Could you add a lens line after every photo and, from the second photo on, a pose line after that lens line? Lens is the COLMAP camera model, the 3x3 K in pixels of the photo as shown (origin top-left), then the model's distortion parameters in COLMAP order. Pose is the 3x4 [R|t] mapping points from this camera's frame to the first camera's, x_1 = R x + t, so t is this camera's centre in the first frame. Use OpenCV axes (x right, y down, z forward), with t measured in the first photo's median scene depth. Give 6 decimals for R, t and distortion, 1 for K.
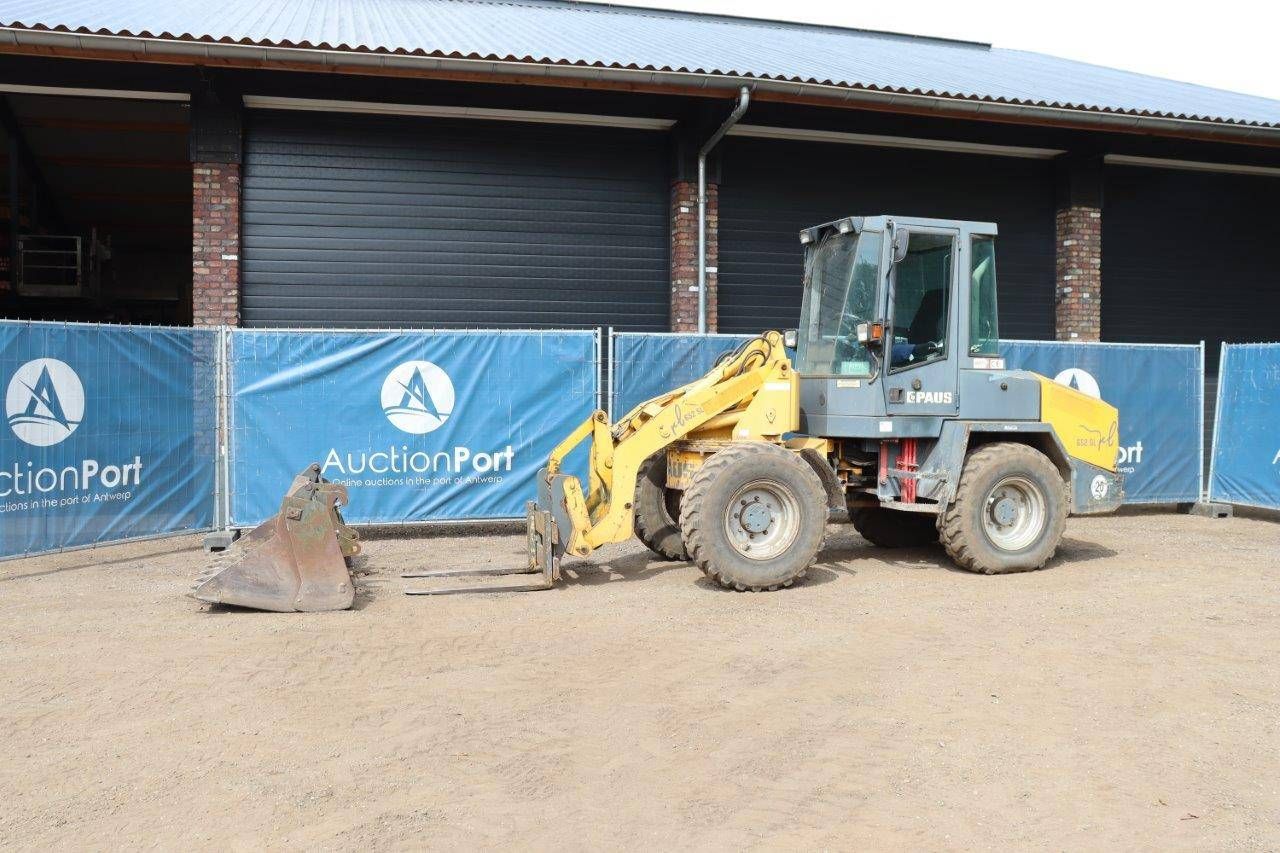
lens RADIAL K [[1177.1, 0, 640.0], [0, 1177.1, 426.5], [0, 0, 1]] dist [-0.140275, 0.190218]
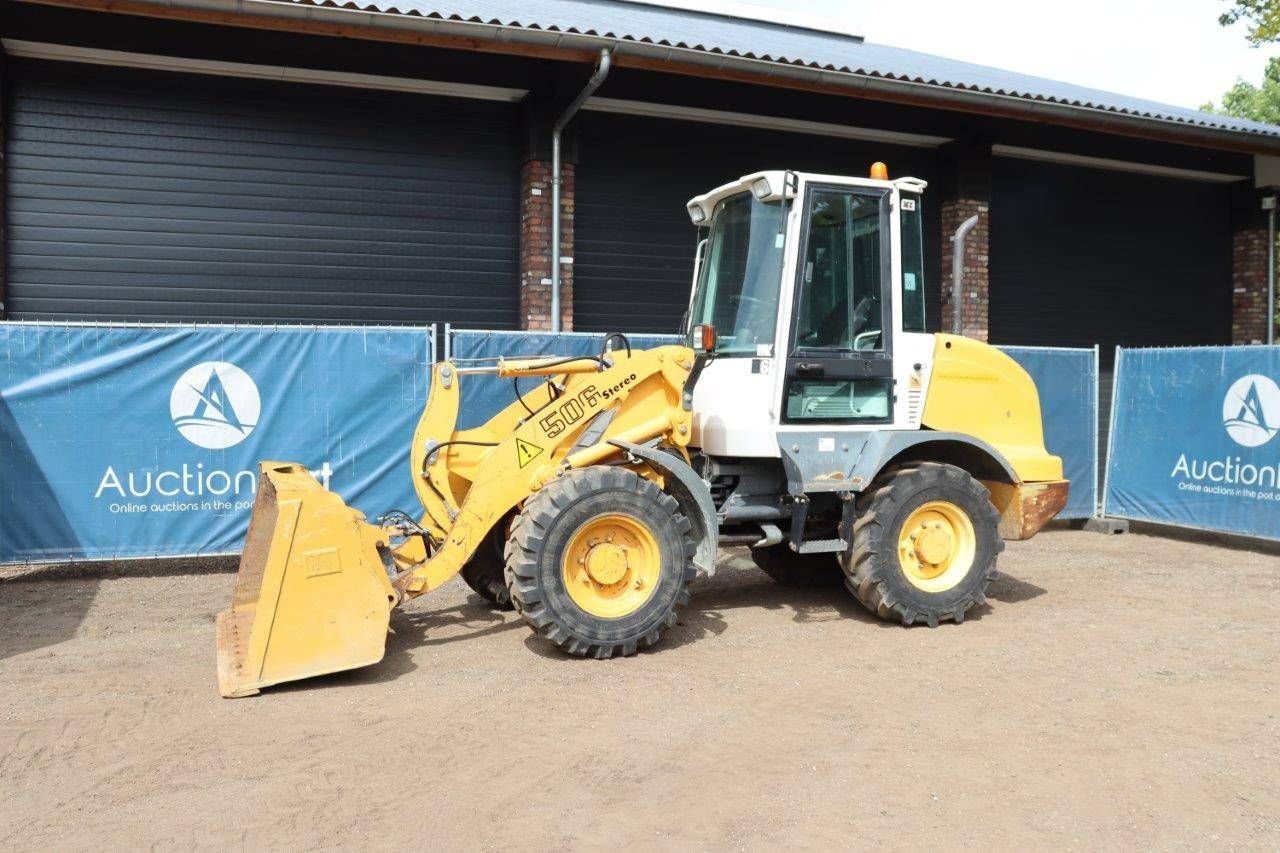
lens RADIAL K [[1177.1, 0, 640.0], [0, 1177.1, 426.5], [0, 0, 1]] dist [-0.140275, 0.190218]
pose [[0.993299, -0.000711, 0.115572, 0.013994], [0.001133, 0.999993, -0.003591, -0.005579], [-0.115569, 0.003698, 0.993293, 0.122054]]
